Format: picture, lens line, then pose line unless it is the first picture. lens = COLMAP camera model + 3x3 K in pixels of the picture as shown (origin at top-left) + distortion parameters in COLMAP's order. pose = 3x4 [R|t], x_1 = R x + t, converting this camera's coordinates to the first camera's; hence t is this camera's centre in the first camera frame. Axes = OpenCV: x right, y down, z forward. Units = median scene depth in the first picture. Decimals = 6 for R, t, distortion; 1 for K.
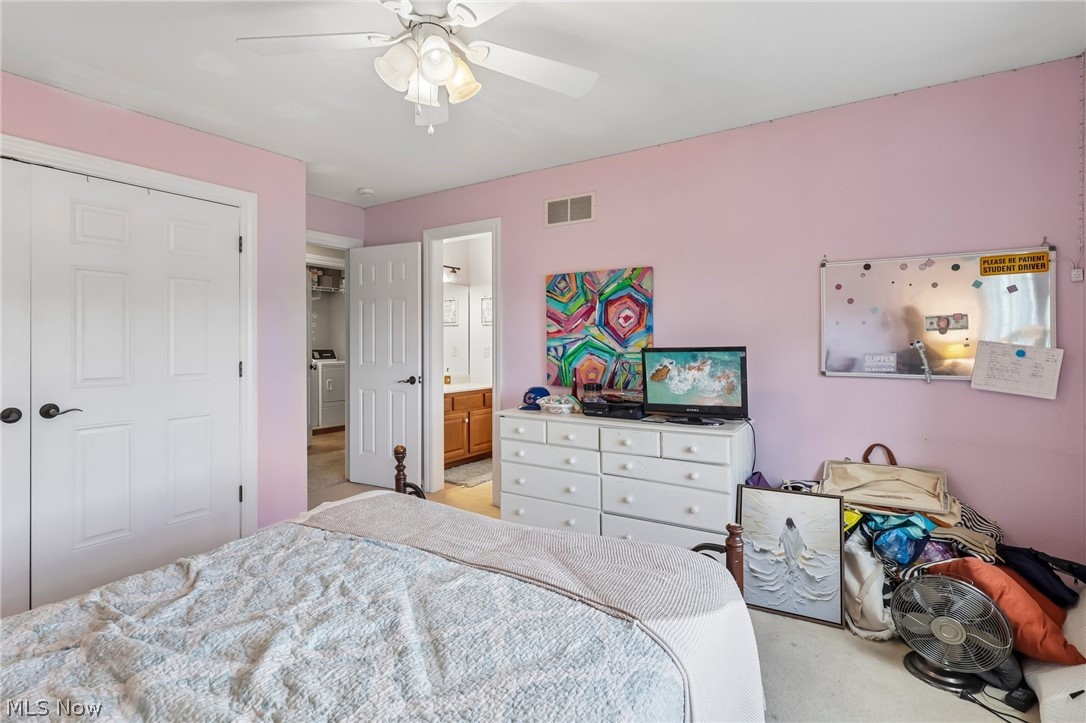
lens RADIAL K [[529.1, 0, 545.1], [0, 529.1, 351.7], [0, 0, 1]] dist [-0.010618, 0.000521]
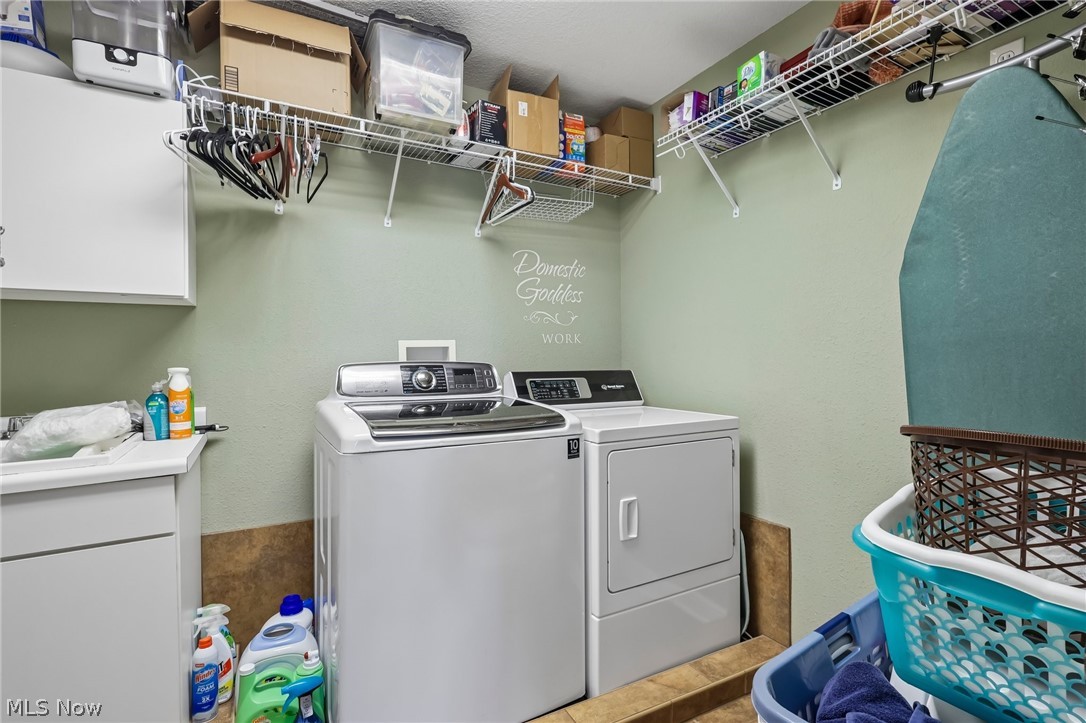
lens RADIAL K [[529.1, 0, 544.7], [0, 529.1, 358.1], [0, 0, 1]] dist [-0.010618, 0.000521]
pose [[0.879937, -0.003308, -0.475078, -0.303341], [0.001467, 0.999990, -0.004245, -0.010297], [0.475087, 0.003038, 0.879933, 0.711887]]
